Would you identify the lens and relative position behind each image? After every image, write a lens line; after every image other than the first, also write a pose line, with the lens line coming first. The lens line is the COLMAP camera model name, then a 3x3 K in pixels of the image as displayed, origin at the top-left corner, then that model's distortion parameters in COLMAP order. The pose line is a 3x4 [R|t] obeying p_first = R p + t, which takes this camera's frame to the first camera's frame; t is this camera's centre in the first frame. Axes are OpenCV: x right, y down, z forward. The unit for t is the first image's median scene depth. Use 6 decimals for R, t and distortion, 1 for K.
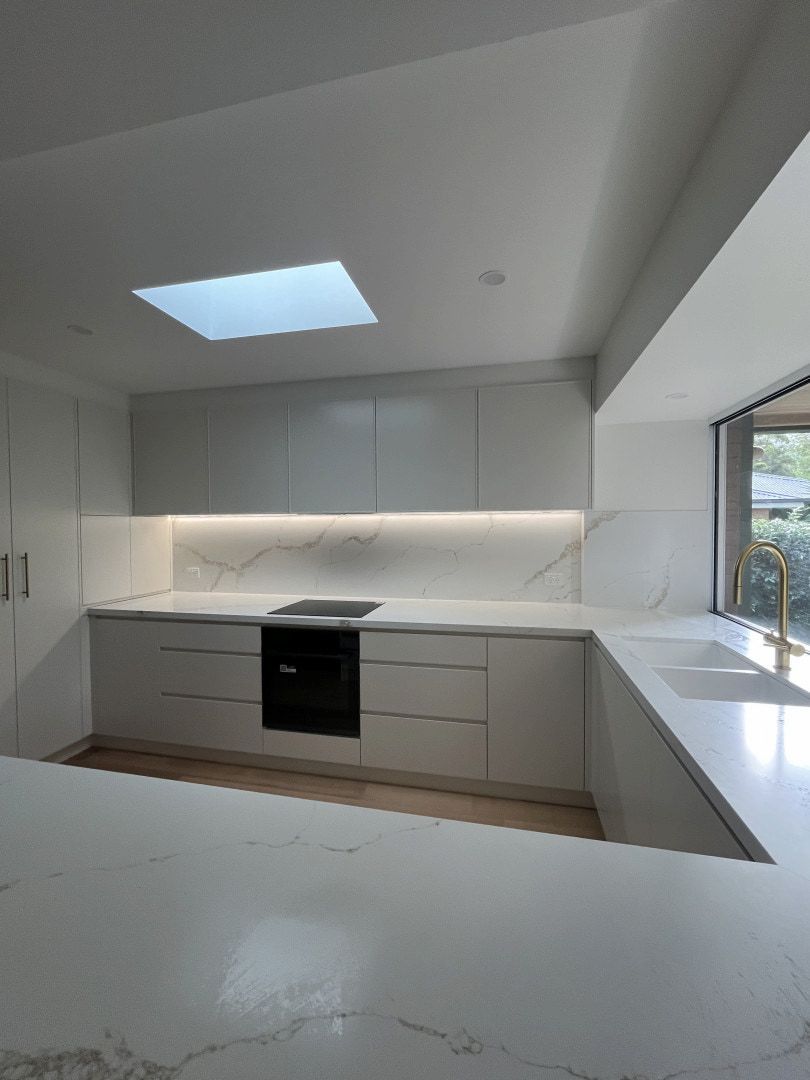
lens RADIAL K [[457.8, 0, 403.4], [0, 457.8, 539.8], [0, 0, 1]] dist [-0.004183, -0.000212]
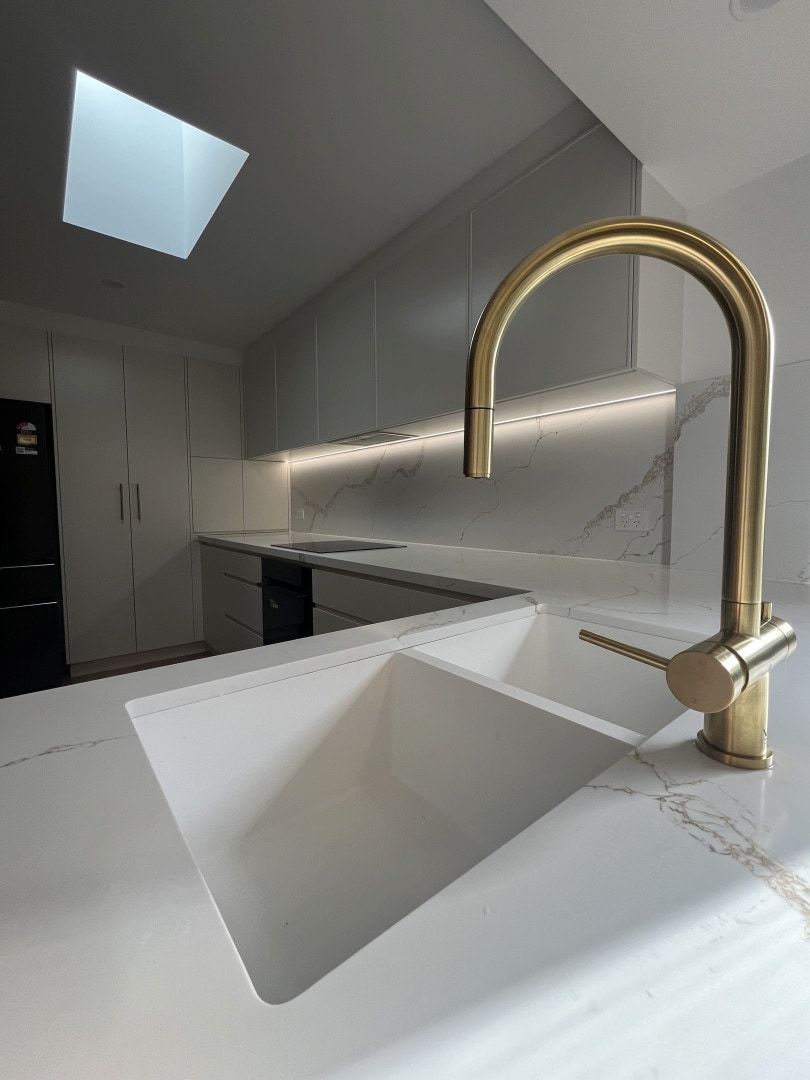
lens RADIAL K [[457.8, 0, 405.7], [0, 457.8, 537.2], [0, 0, 1]] dist [-0.004183, -0.000212]
pose [[0.786737, 0.043640, -0.615744, 0.452276], [-0.019444, 0.998755, 0.045941, 0.085767], [0.616982, -0.024171, 0.786606, 0.381268]]
